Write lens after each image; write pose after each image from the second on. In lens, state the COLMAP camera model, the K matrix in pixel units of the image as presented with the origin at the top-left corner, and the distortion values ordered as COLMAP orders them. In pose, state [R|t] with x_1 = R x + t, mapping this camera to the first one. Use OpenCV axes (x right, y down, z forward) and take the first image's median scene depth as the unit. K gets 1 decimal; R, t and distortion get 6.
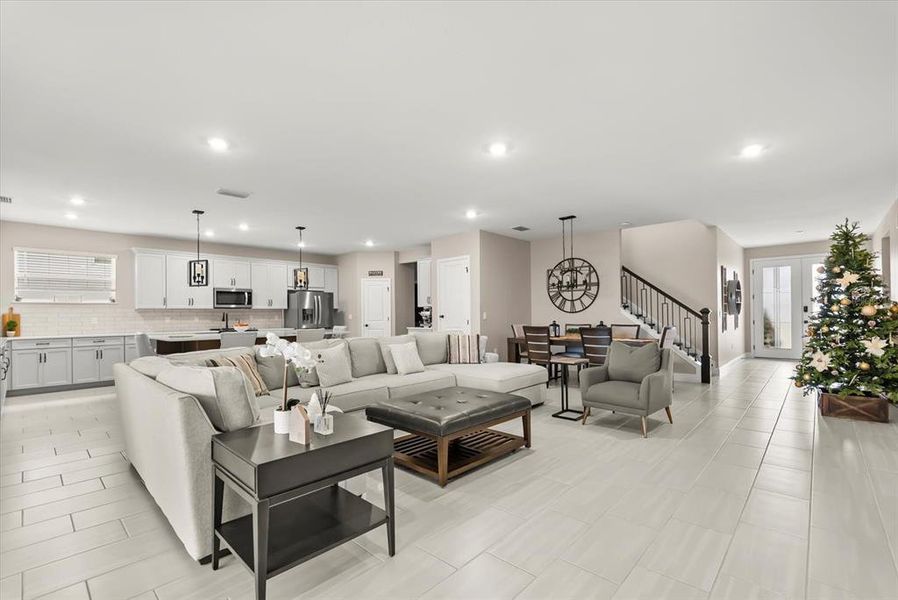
lens RADIAL K [[397.6, 0, 452.4], [0, 397.6, 307.3], [0, 0, 1]] dist [0.004136, 0.001029]
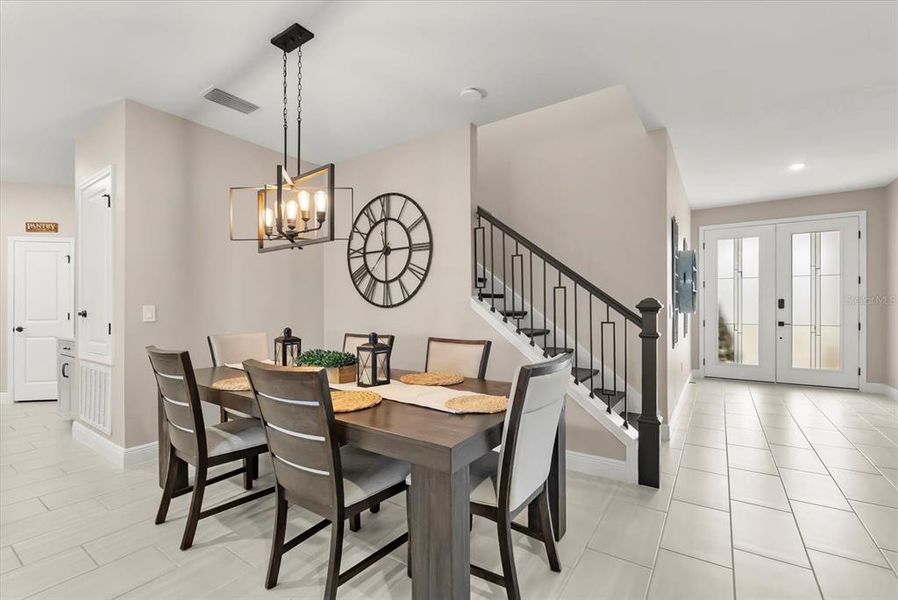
lens RADIAL K [[397.6, 0, 445.5], [0, 397.6, 299.8], [0, 0, 1]] dist [0.004136, 0.001029]
pose [[0.990171, 0.009460, 0.139539, 0.315737], [-0.009296, 0.999955, -0.001828, 0.004999], [-0.139550, 0.000512, 0.990215, 0.530977]]
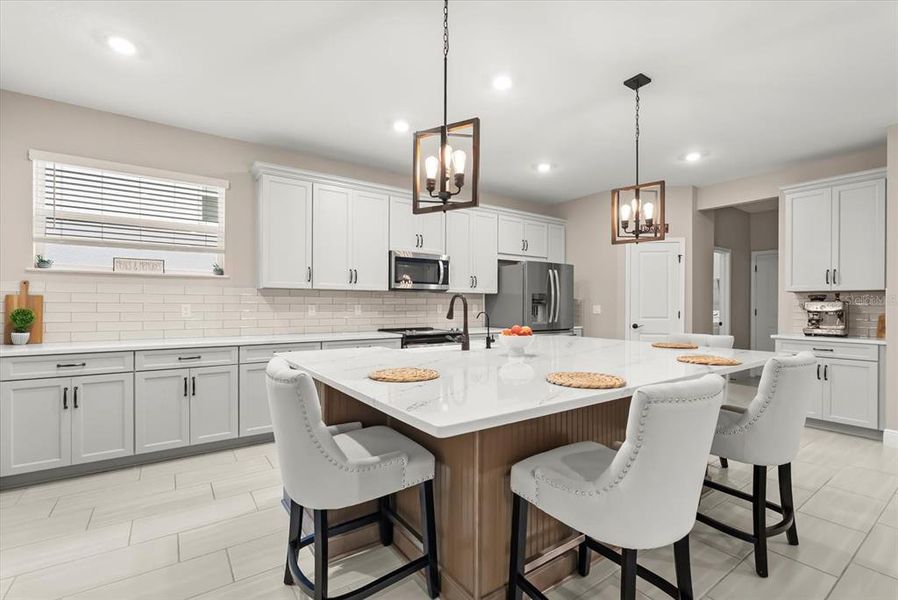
lens RADIAL K [[397.6, 0, 455.1], [0, 397.6, 303.9], [0, 0, 1]] dist [0.004136, 0.001029]
pose [[0.973528, 0.017854, -0.227871, -0.416127], [-0.013180, 0.999671, 0.022017, 0.008407], [0.228189, -0.018431, 0.973442, 0.535809]]
